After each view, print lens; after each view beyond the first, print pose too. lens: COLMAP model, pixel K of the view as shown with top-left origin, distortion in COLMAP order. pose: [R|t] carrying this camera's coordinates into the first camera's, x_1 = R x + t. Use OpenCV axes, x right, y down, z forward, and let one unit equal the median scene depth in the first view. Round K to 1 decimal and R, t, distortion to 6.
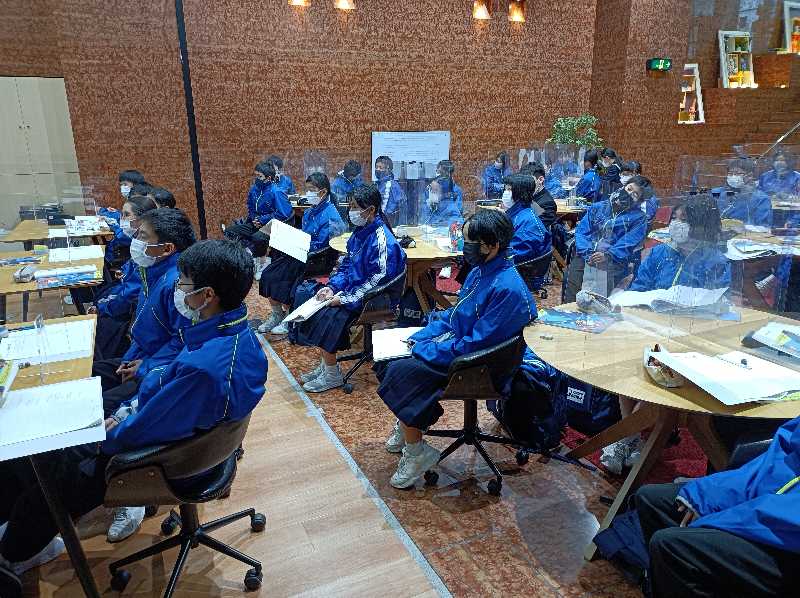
lens RADIAL K [[599.5, 0, 400.0], [0, 599.5, 299.0], [0, 0, 1]] dist [0.066939, -0.059149]
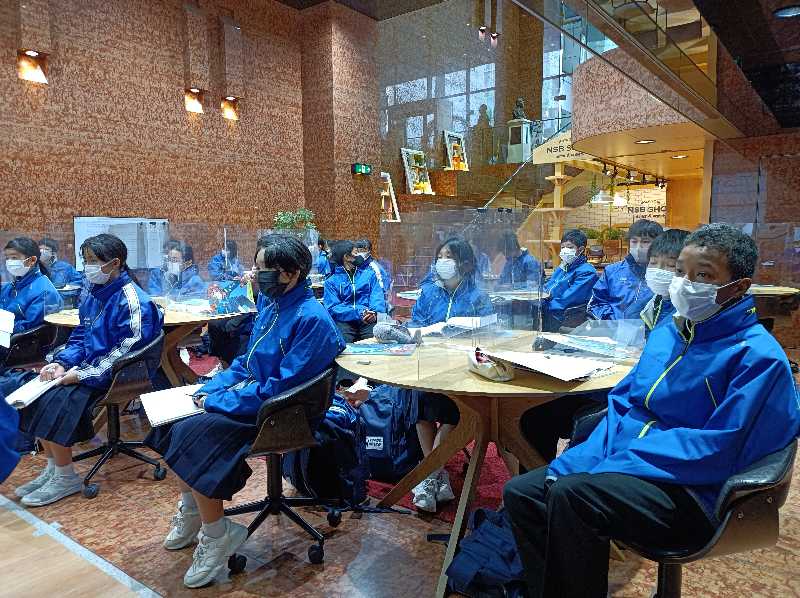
lens RADIAL K [[599.5, 0, 400.0], [0, 599.5, 299.0], [0, 0, 1]] dist [0.066939, -0.059149]
pose [[0.887114, -0.041188, 0.459710, -0.088948], [0.124646, 0.980381, -0.152695, 0.079570], [-0.444402, 0.192759, 0.874843, 0.100506]]
